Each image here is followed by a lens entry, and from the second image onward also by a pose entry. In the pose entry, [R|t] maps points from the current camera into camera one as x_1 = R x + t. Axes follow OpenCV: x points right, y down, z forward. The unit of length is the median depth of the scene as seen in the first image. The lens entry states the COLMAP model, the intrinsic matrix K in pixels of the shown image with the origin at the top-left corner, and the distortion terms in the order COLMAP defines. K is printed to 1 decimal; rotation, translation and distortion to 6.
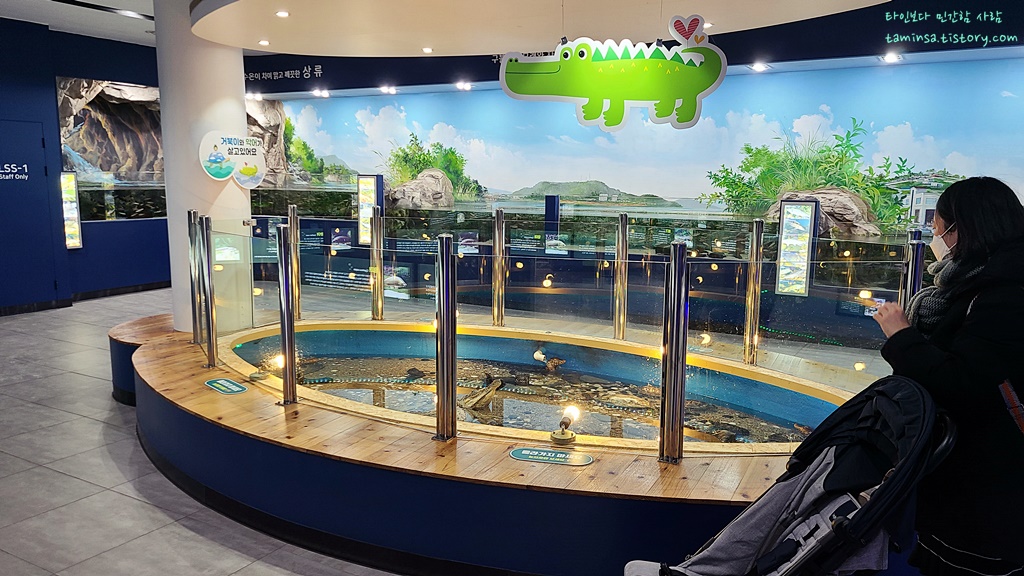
lens RADIAL K [[764.6, 0, 504.0], [0, 764.6, 306.1], [0, 0, 1]] dist [0.004033, 0.002296]
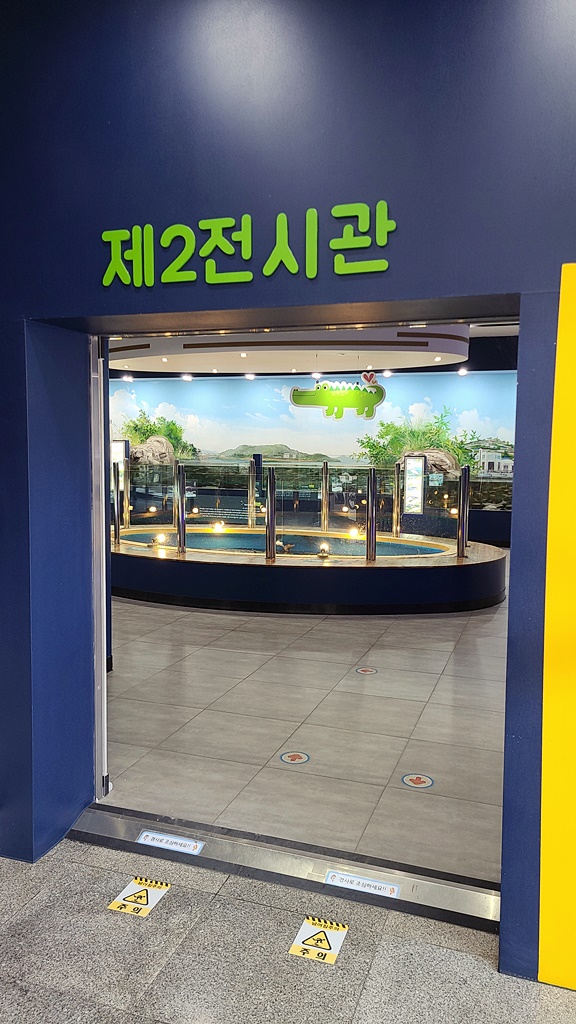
lens RADIAL K [[764.6, 0, 285.3], [0, 764.6, 510.1], [0, 0, 1]] dist [0.004033, 0.002296]
pose [[0.979274, -0.016171, 0.201892, -0.188339], [0.032207, 0.996557, -0.076398, 0.080370], [-0.199962, 0.081317, 0.976423, -0.459640]]
